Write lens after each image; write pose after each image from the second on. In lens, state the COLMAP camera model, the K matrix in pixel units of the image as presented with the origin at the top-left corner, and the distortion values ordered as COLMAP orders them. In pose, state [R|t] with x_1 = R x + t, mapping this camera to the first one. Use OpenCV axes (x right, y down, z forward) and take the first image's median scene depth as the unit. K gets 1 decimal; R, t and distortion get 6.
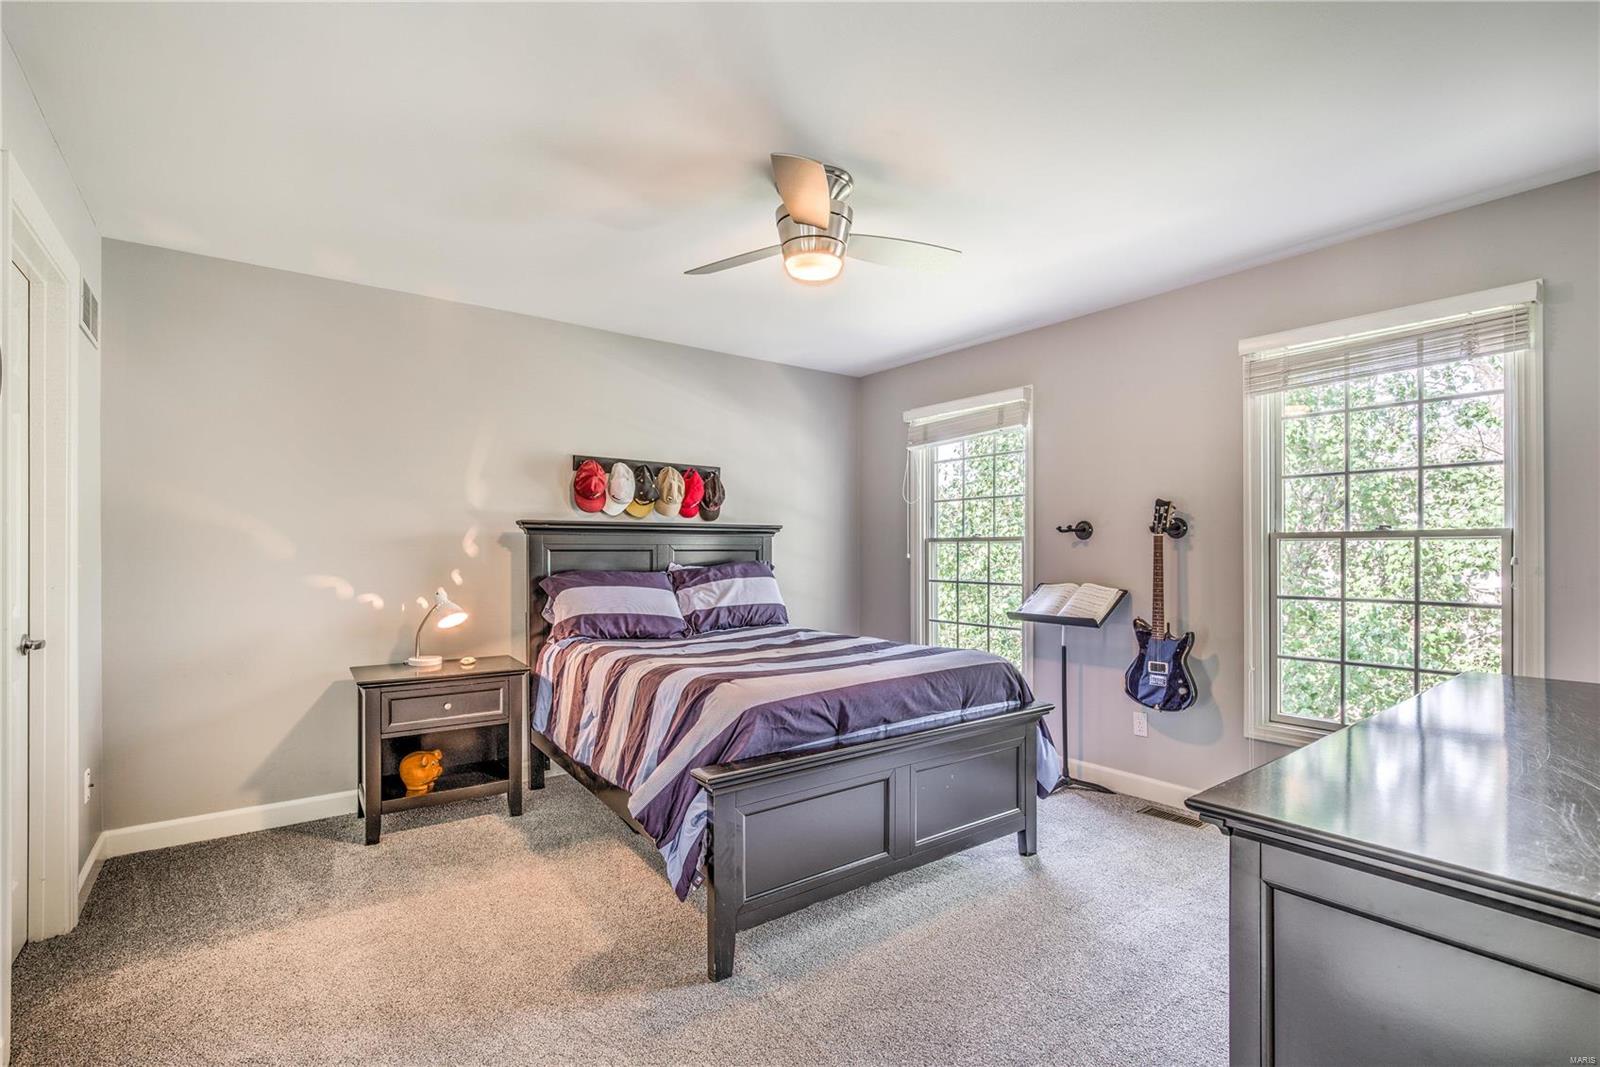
lens RADIAL K [[744.2, 0, 795.1], [0, 744.2, 543.1], [0, 0, 1]] dist [-0.000216, -0.000134]
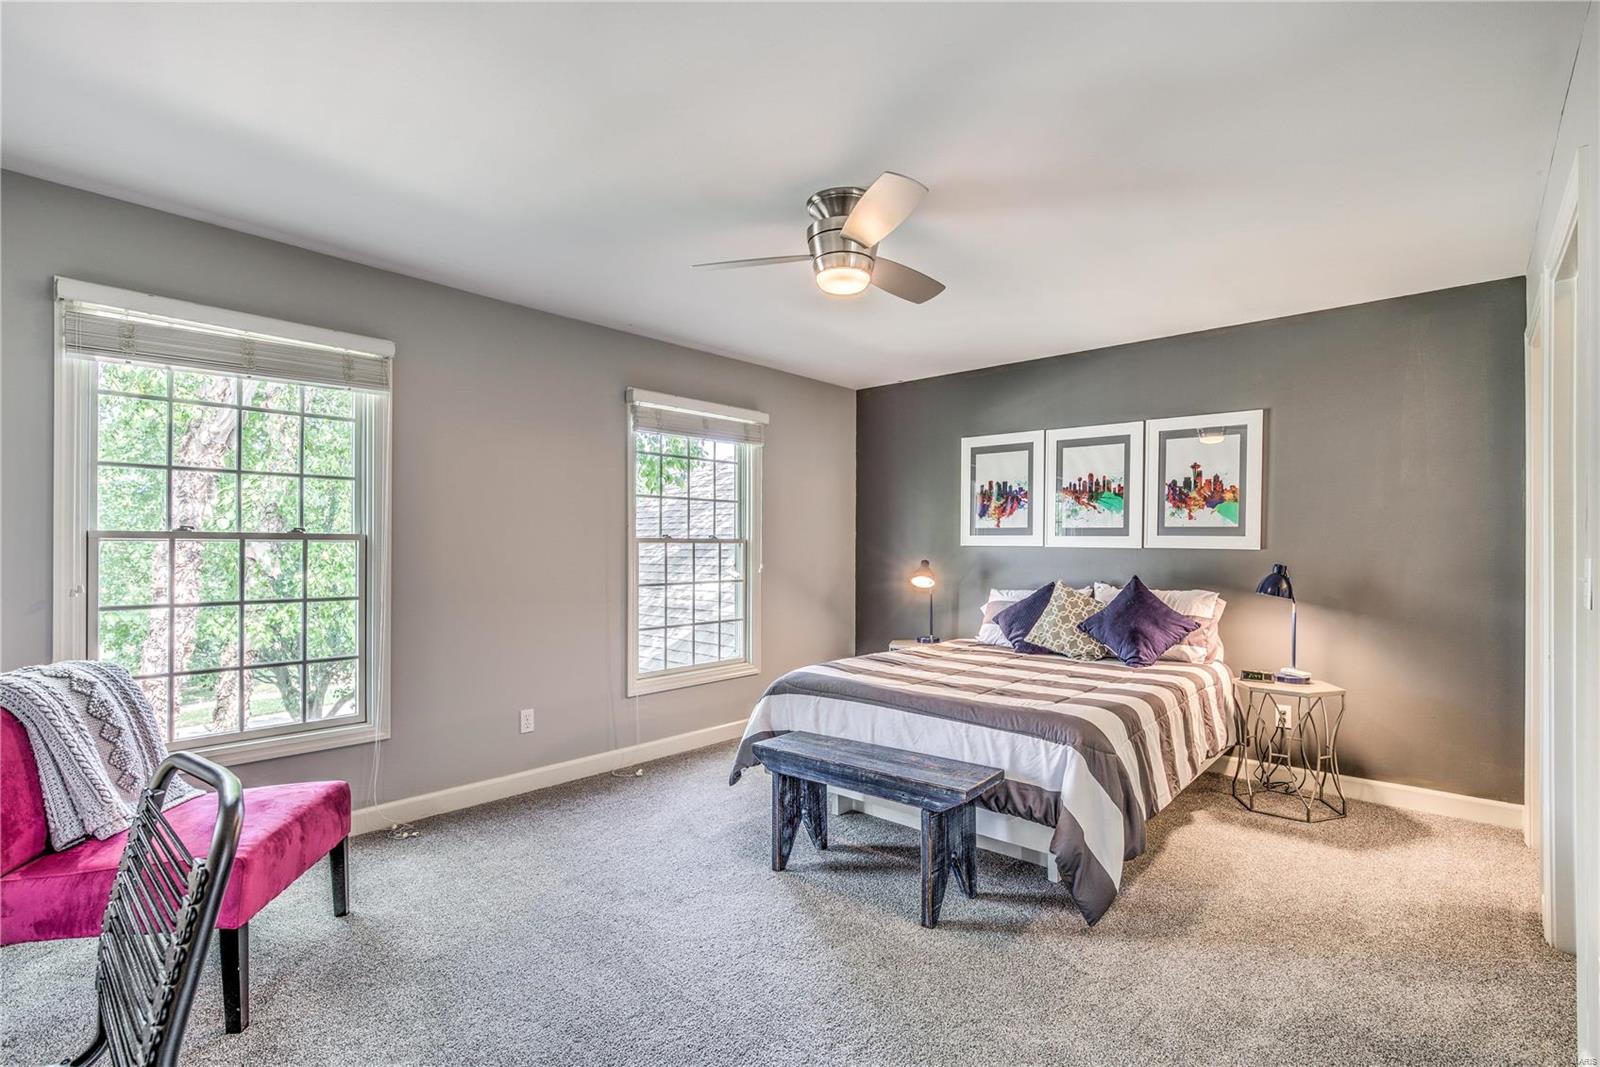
lens RADIAL K [[744.2, 0, 795.1], [0, 744.2, 543.1], [0, 0, 1]] dist [-0.000216, -0.000134]
pose [[-0.194716, 0.006625, 0.980837, -0.390166], [-0.004839, 0.999959, -0.007714, 0.003455], [-0.980848, -0.006248, -0.194676, 0.530069]]
